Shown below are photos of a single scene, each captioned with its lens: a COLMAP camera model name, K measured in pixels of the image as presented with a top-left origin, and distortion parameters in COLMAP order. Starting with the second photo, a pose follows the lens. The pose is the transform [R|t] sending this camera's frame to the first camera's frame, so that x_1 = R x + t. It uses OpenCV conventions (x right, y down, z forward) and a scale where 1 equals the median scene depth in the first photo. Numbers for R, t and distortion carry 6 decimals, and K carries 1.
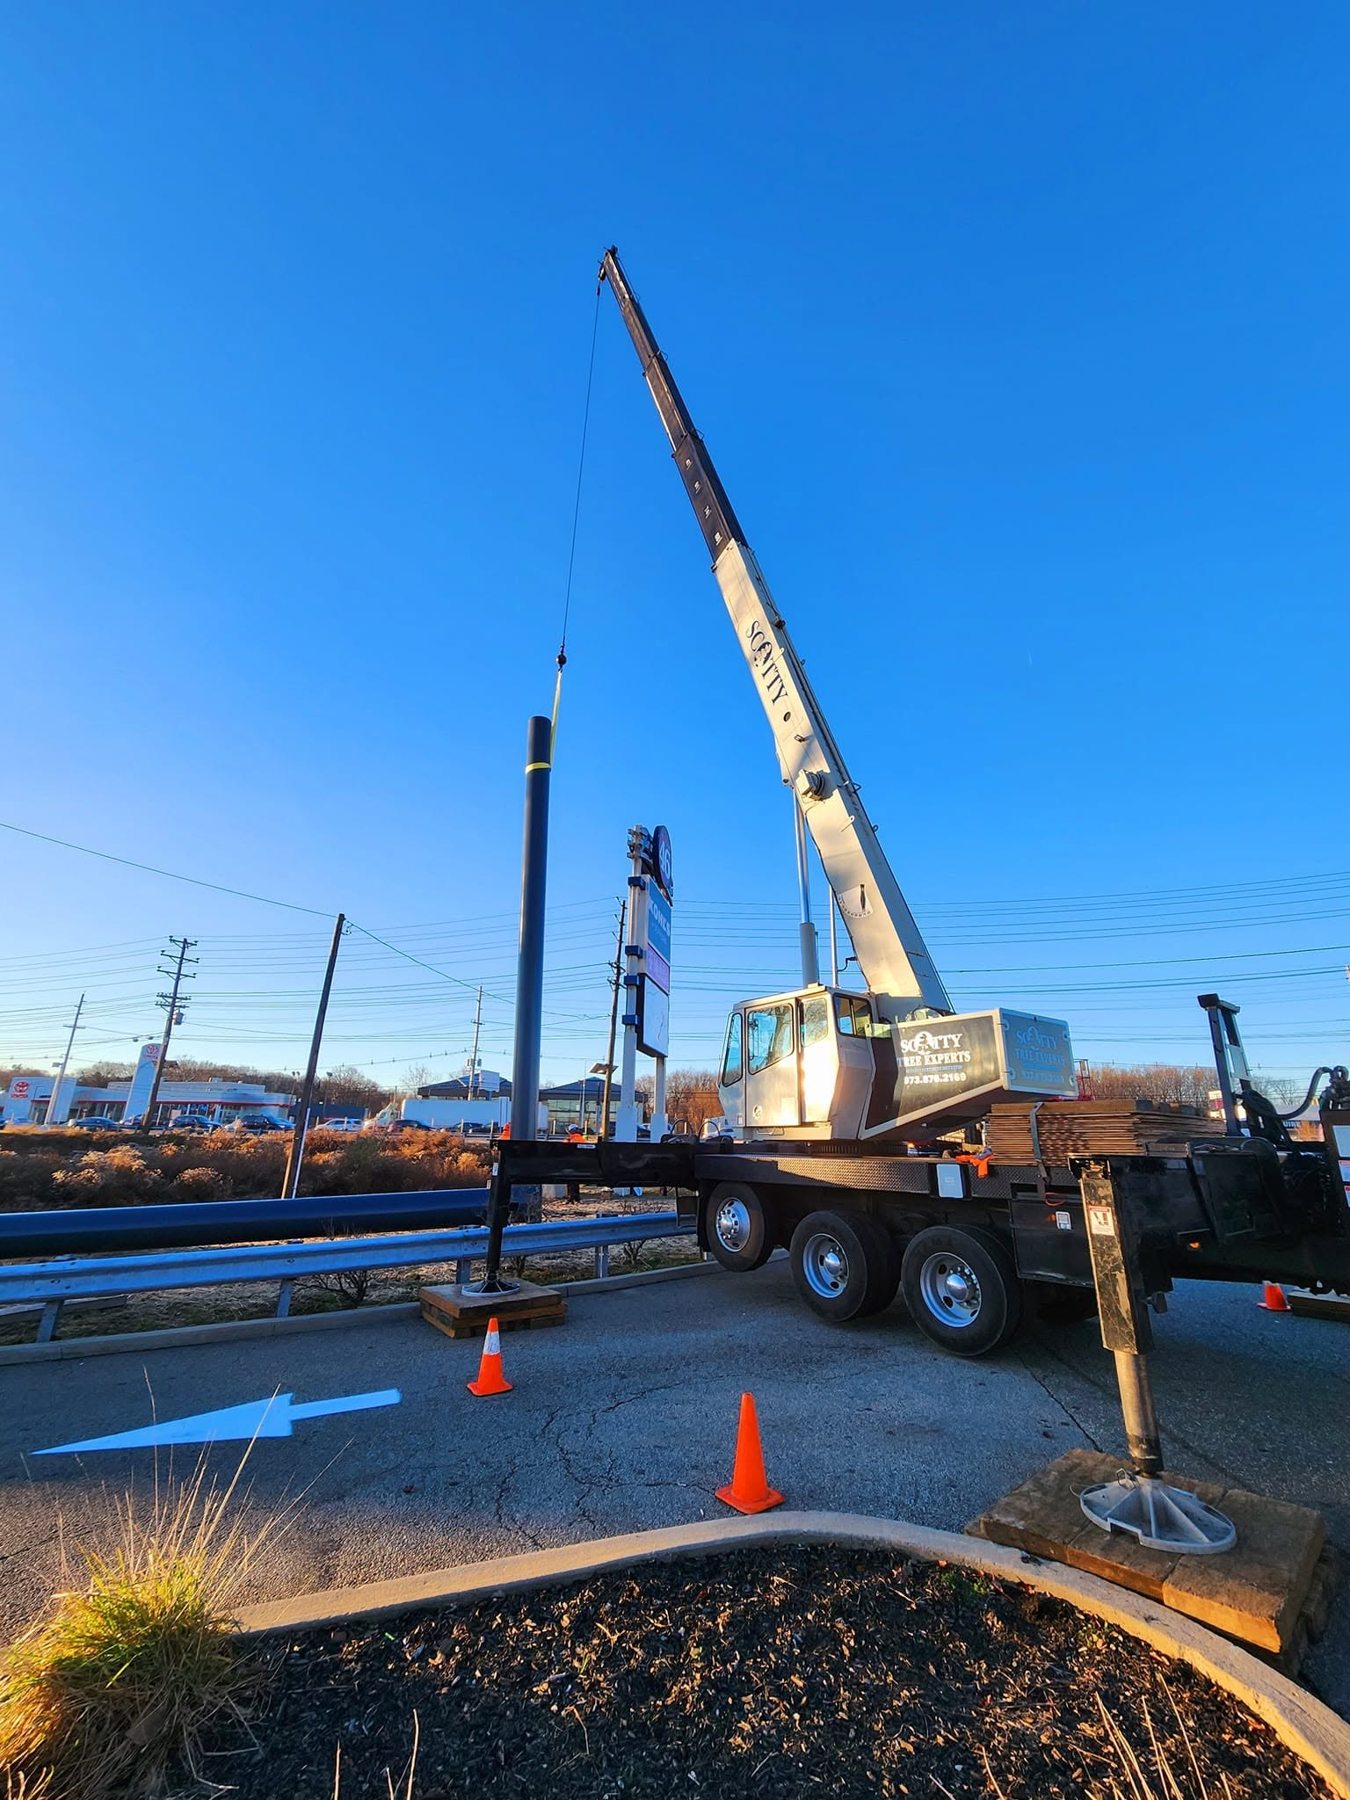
lens RADIAL K [[710.1, 0, 672.0], [0, 710.1, 900.1], [0, 0, 1]] dist [0.002389, 0.000101]
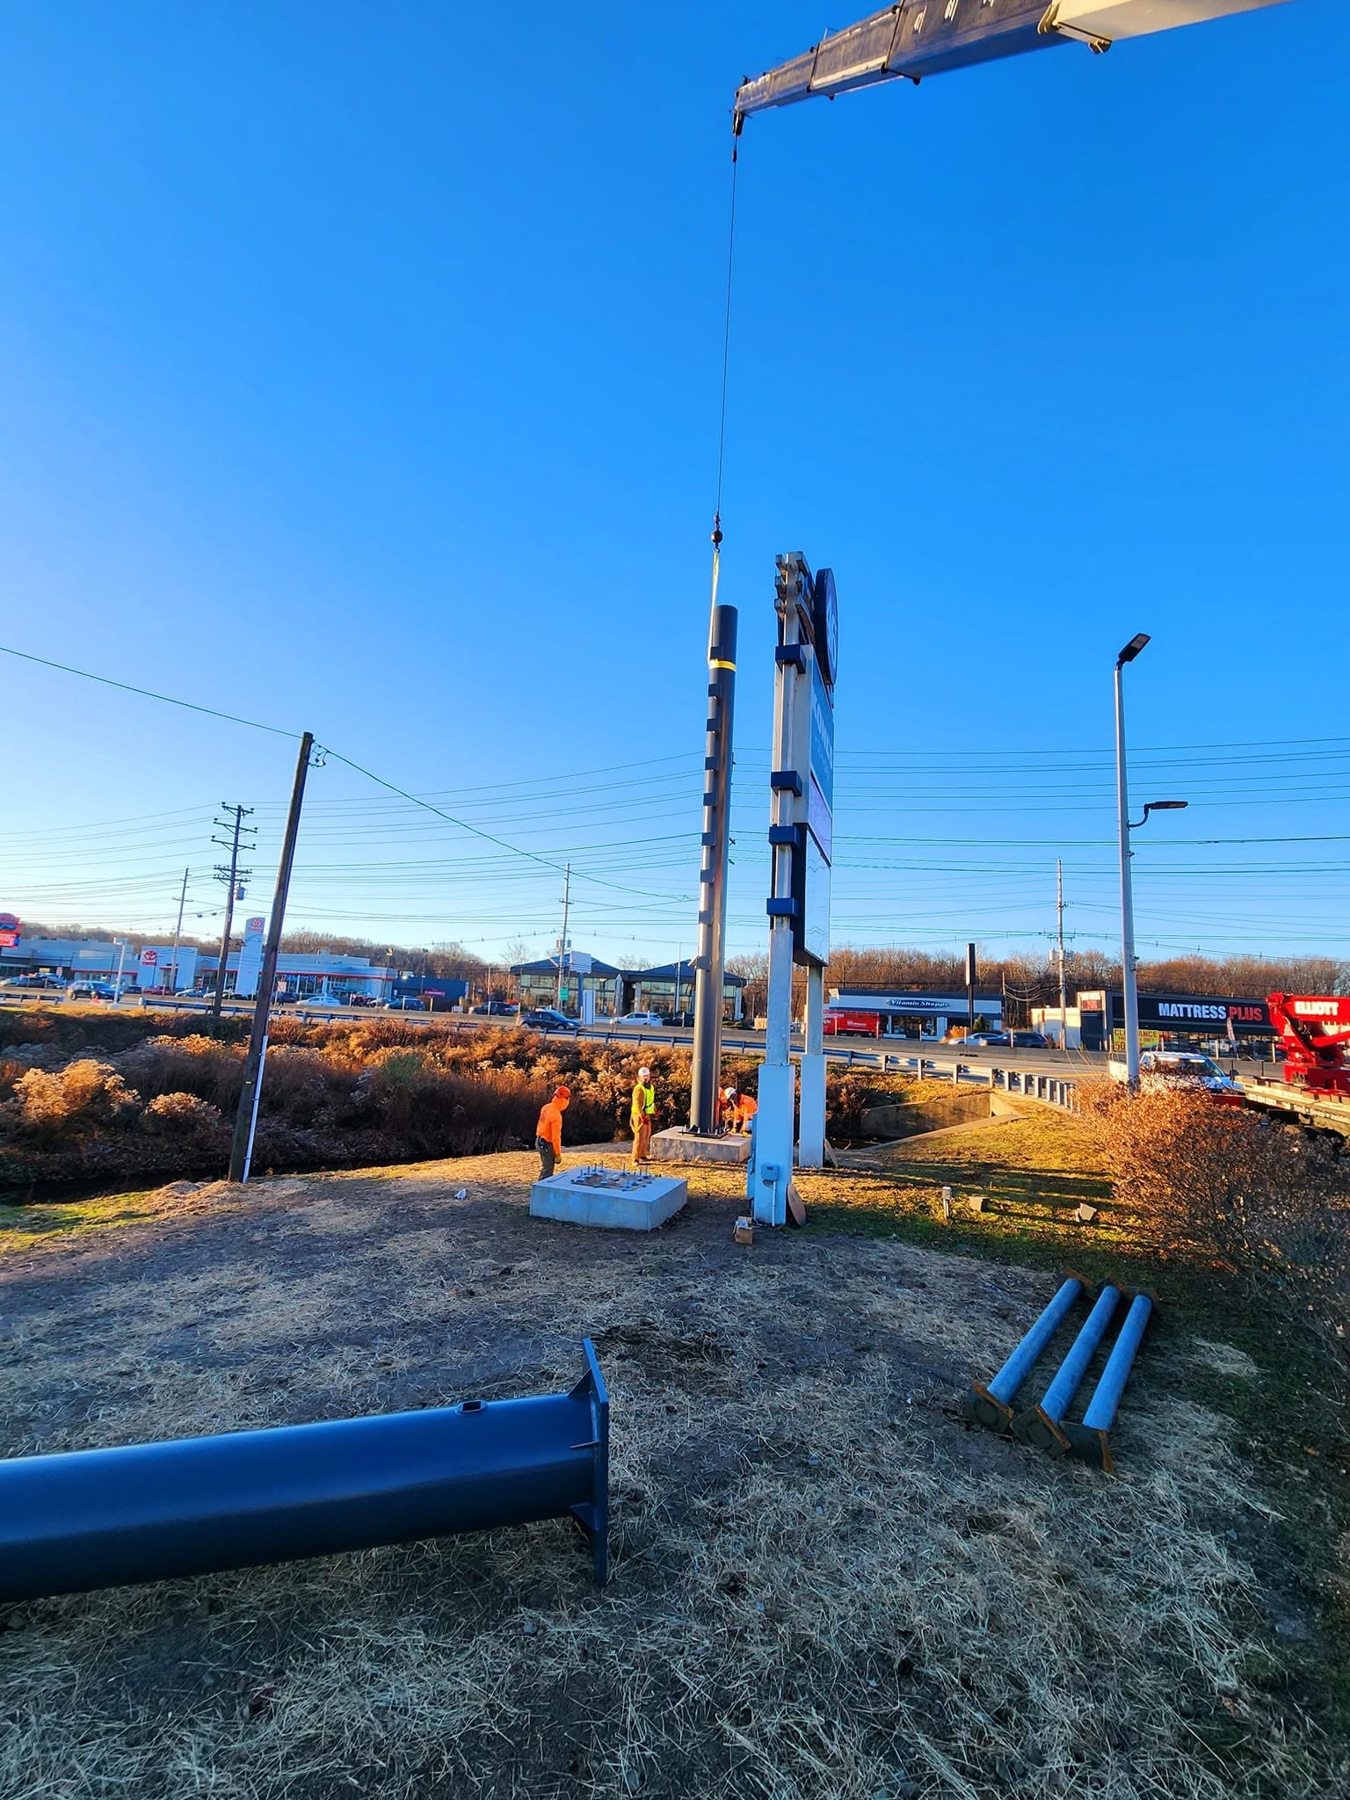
lens RADIAL K [[710.1, 0, 674.6], [0, 710.1, 896.1], [0, 0, 1]] dist [0.002389, 0.000101]
pose [[0.992228, 0.012565, -0.123797, -0.028562], [0.007491, 0.987052, 0.160223, 0.028206], [0.124207, -0.159905, 0.979287, 0.177481]]
